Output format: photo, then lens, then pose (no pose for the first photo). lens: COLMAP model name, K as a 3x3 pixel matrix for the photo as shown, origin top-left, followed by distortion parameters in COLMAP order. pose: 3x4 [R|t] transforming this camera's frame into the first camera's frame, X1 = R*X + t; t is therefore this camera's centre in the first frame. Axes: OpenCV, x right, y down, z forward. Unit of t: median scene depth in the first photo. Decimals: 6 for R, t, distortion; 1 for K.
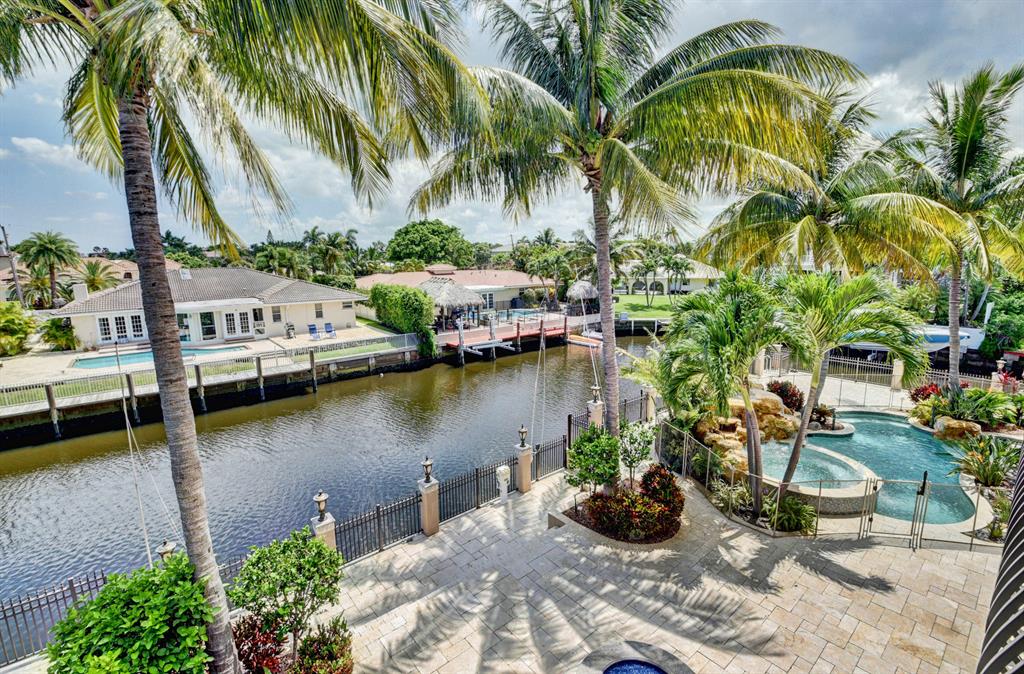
lens RADIAL K [[453.6, 0, 514.7], [0, 453.6, 330.6], [0, 0, 1]] dist [0.017916, -0.029541]
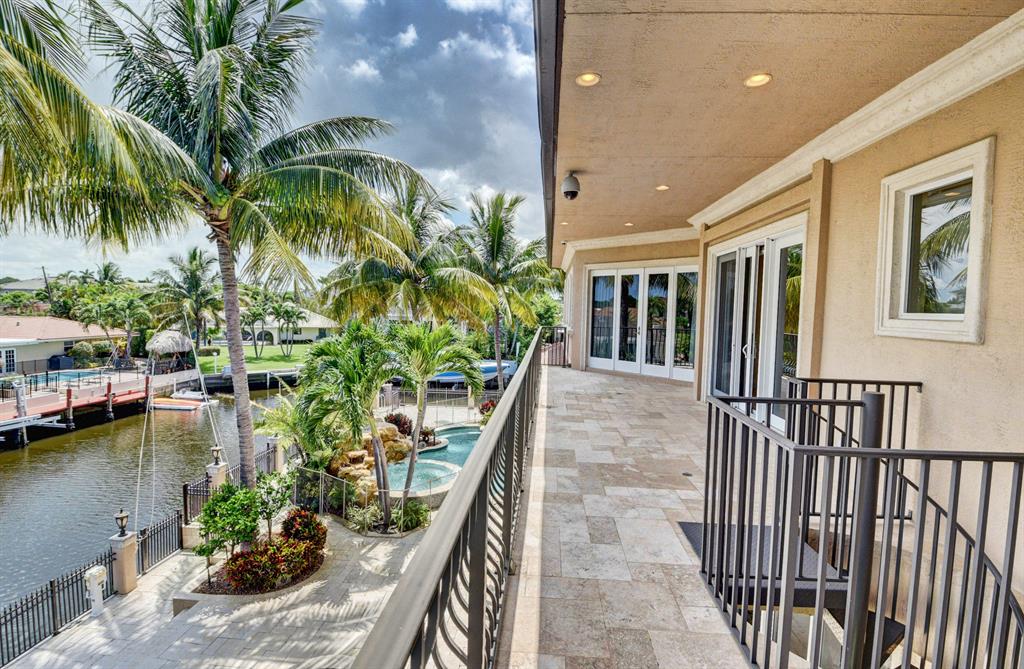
lens RADIAL K [[466.8, 0, 519.6], [0, 466.8, 333.9], [0, 0, 1]] dist [-0.000472, -0.024114]
pose [[0.688709, -0.013491, 0.724912, -0.079985], [0.085540, 0.994356, -0.062762, 0.009549], [-0.719974, 0.105233, 0.685976, -0.104963]]
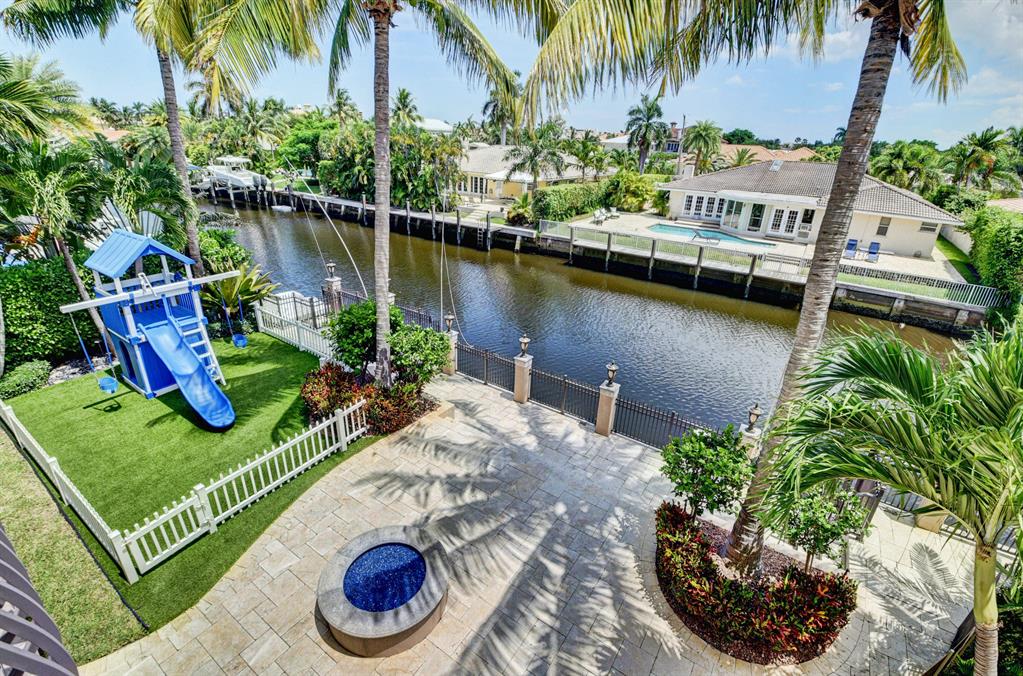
lens RADIAL K [[453.1, 0, 514.2], [0, 453.1, 331.6], [0, 0, 1]] dist [0.017916, -0.029541]
pose [[0.279064, 0.395824, -0.874898, 0.484917], [-0.199716, 0.915095, 0.350307, -0.067595], [0.939275, 0.076973, 0.334422, 0.398500]]
